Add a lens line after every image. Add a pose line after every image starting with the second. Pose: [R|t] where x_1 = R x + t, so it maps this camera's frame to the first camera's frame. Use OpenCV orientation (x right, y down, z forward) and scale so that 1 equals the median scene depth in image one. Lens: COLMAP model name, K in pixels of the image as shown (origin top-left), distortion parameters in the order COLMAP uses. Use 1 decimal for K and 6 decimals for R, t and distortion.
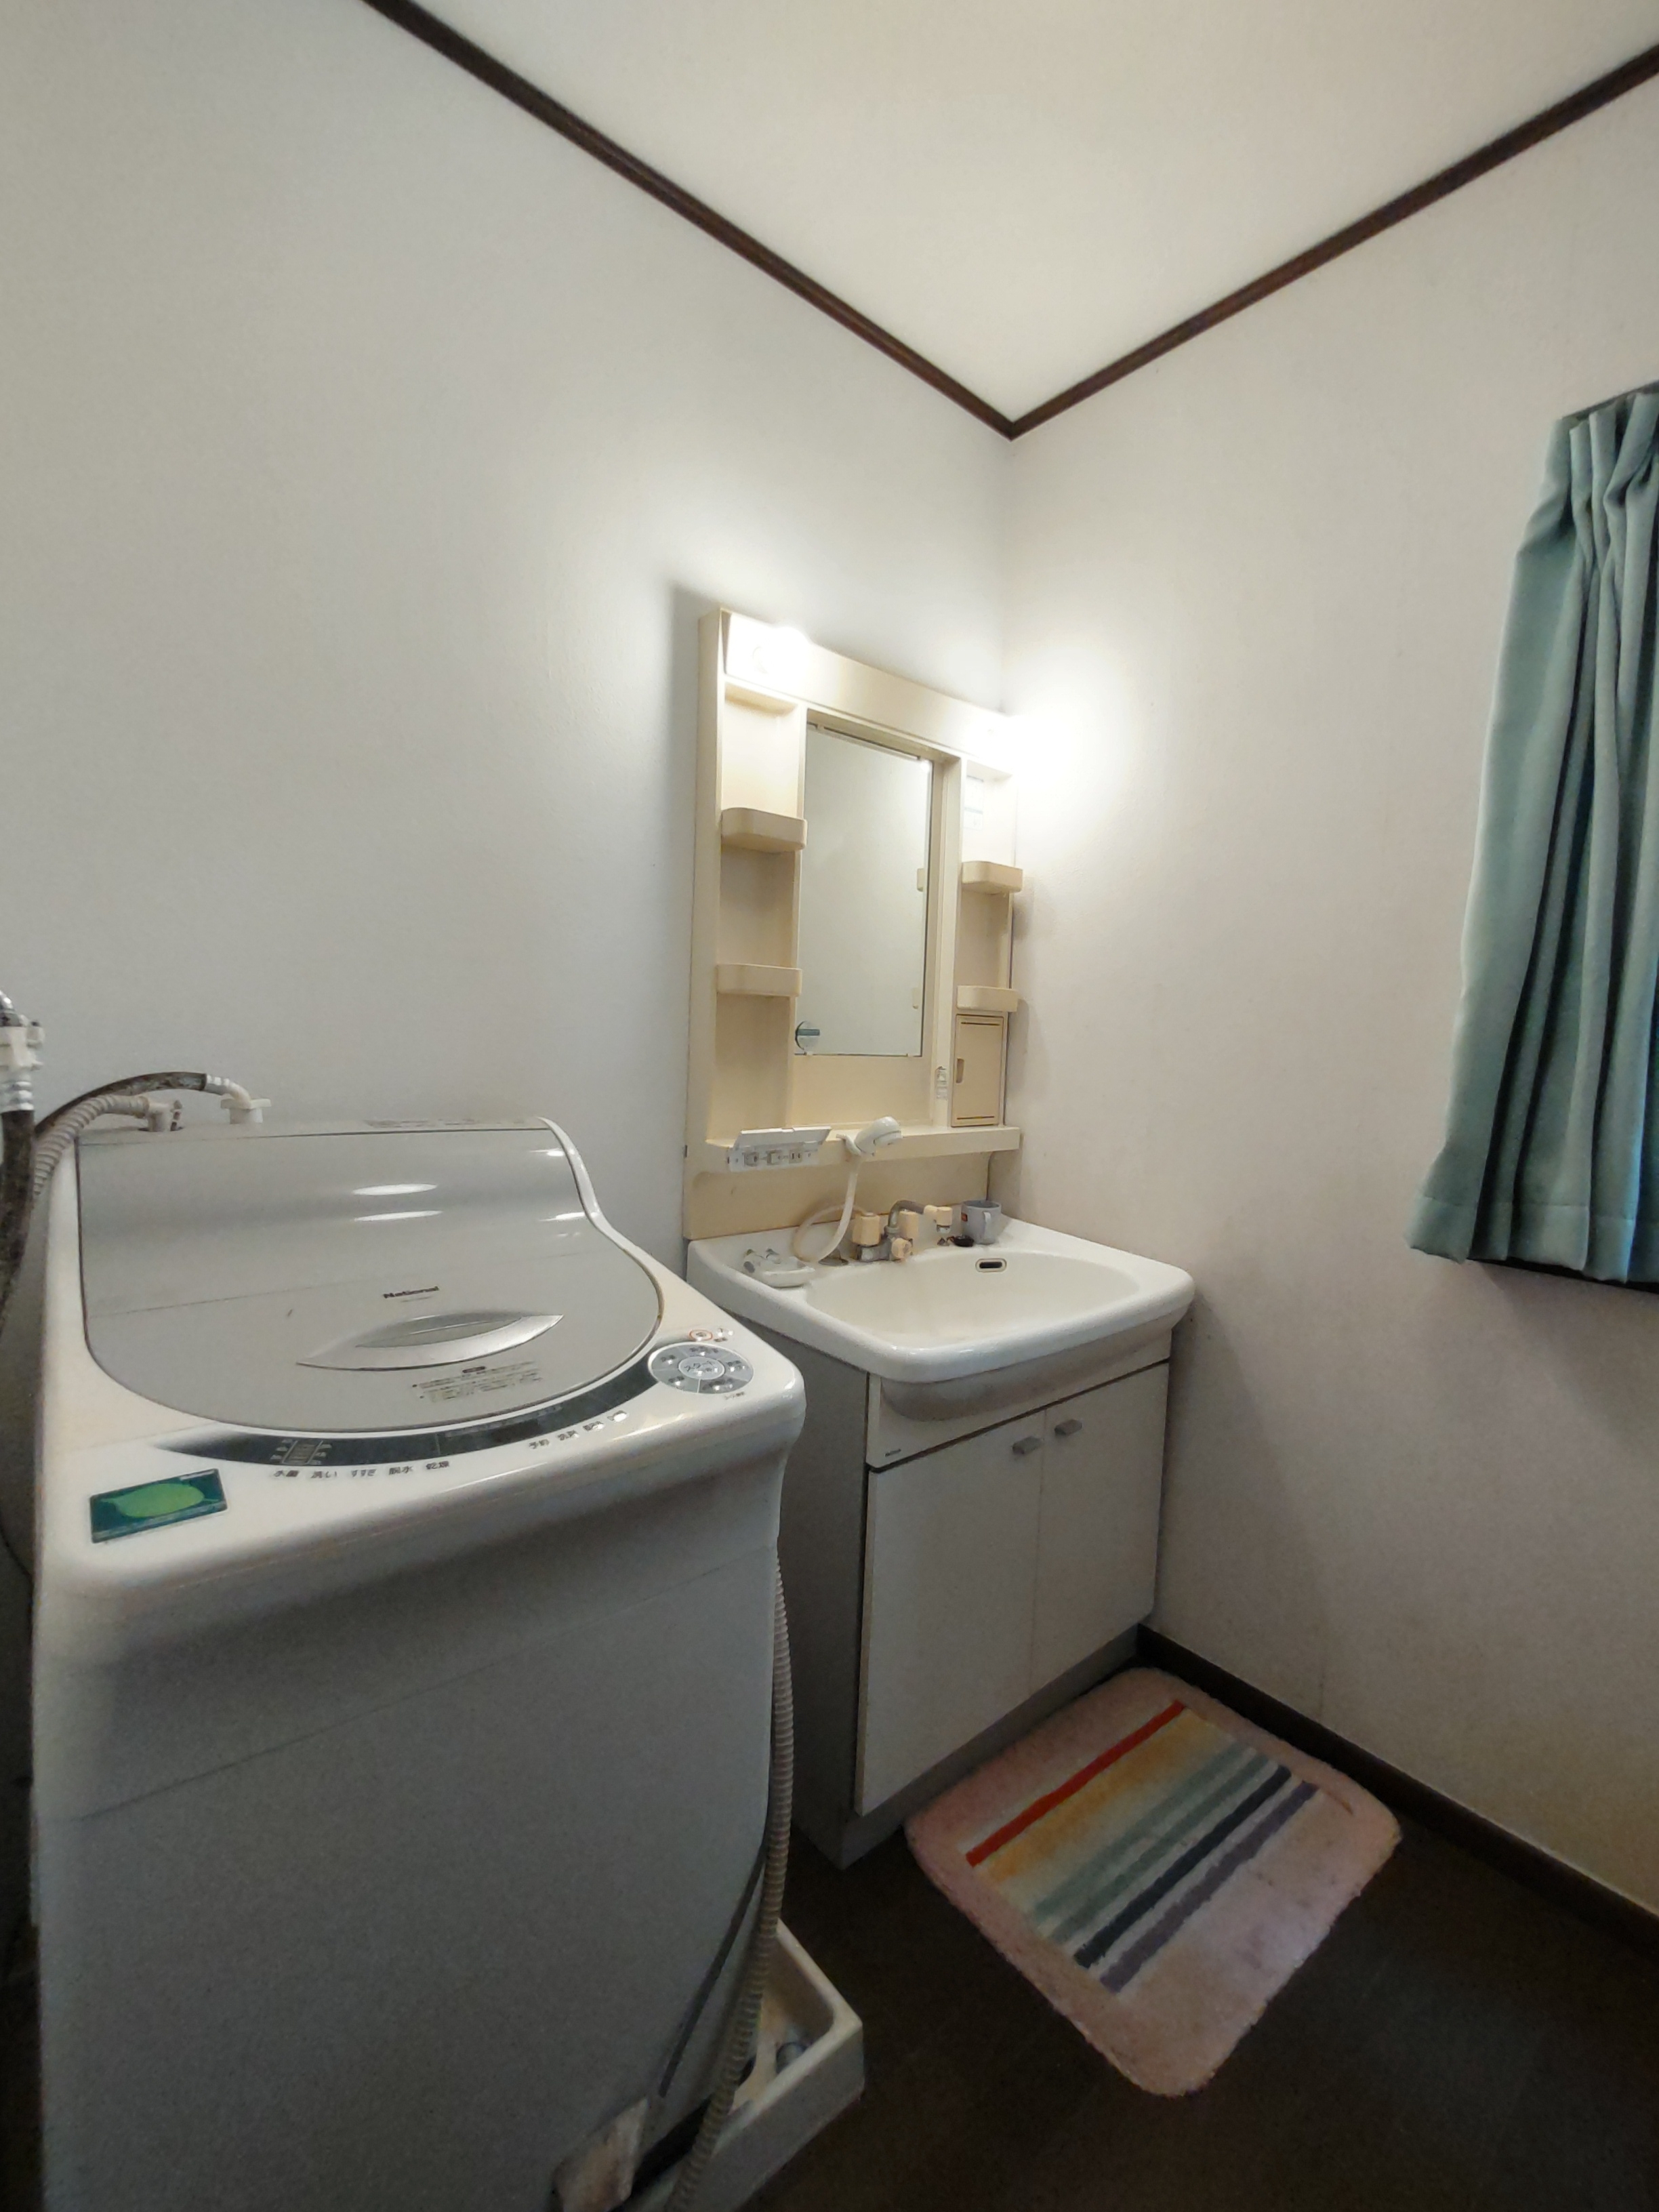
lens RADIAL K [[961.5, 0, 829.5], [0, 961.5, 1106.0], [0, 0, 1]] dist [-0.015201, 0.043654]
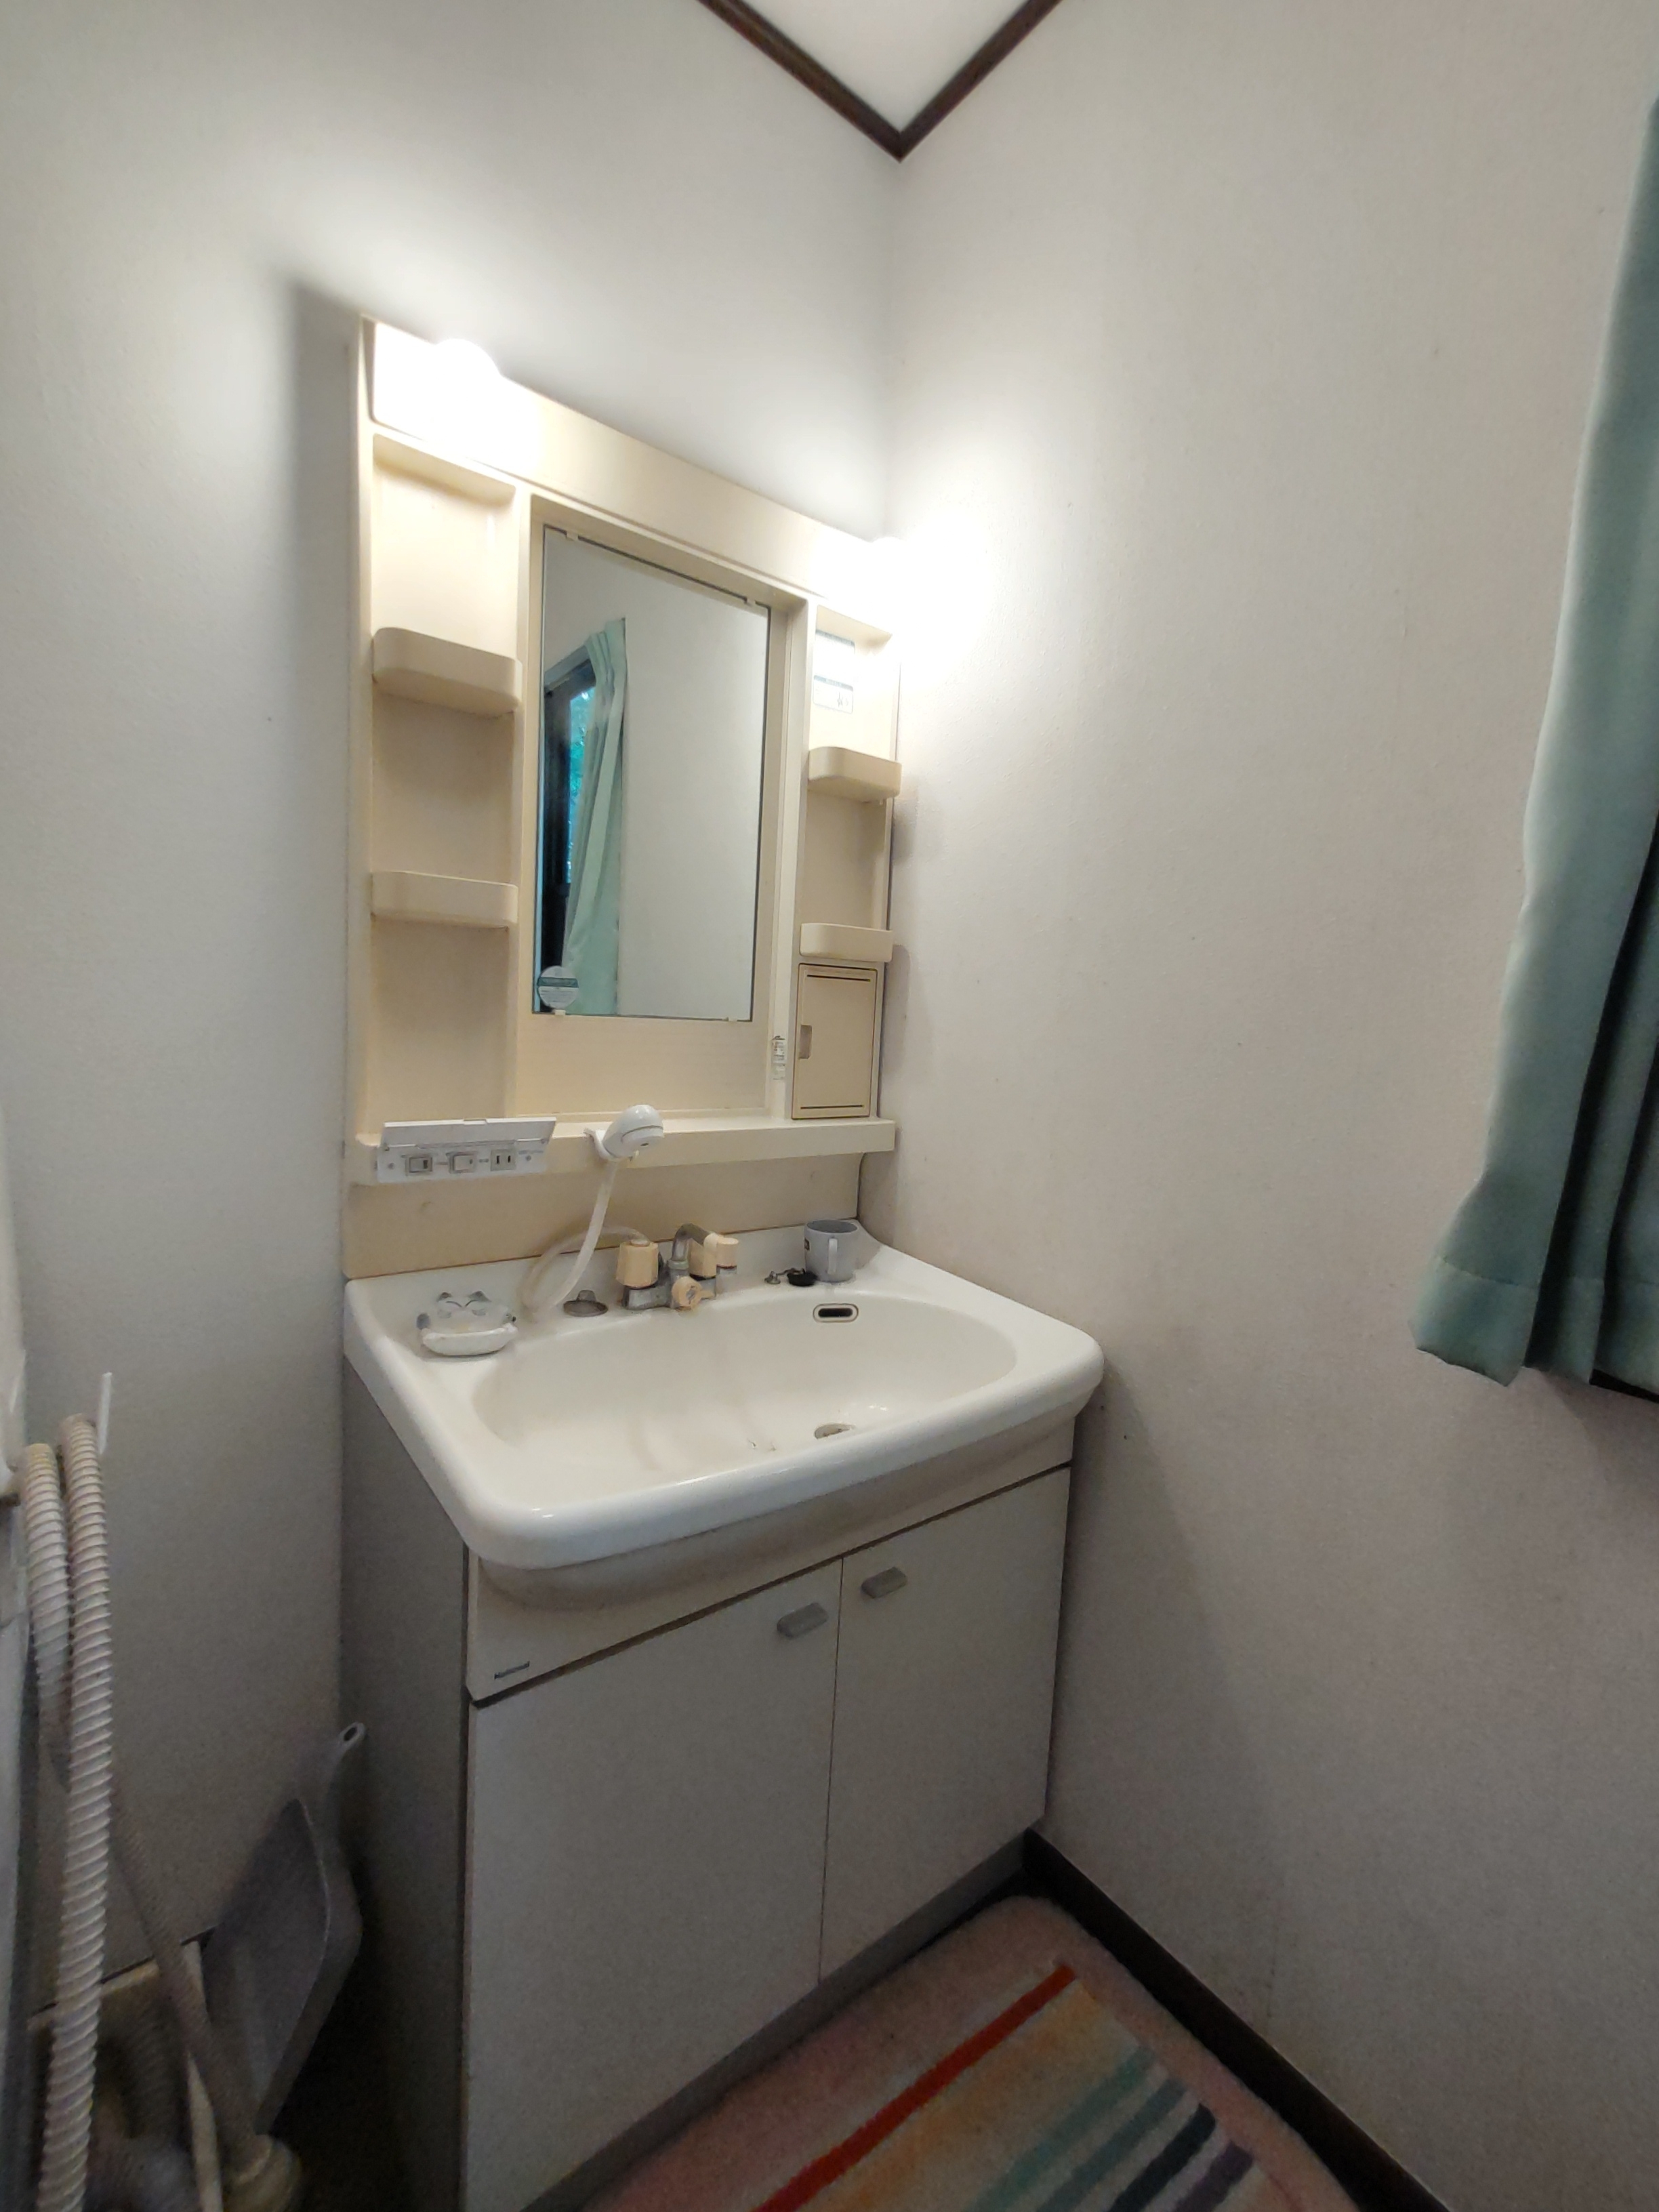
lens RADIAL K [[947.6, 0, 829.5], [0, 947.6, 1106.0], [0, 0, 1]] dist [-0.002119, 0.010201]
pose [[0.998526, 0.017882, -0.051250, 0.214868], [-0.016923, 0.999674, 0.019093, -0.002523], [0.051575, -0.018198, 0.998503, 0.322068]]
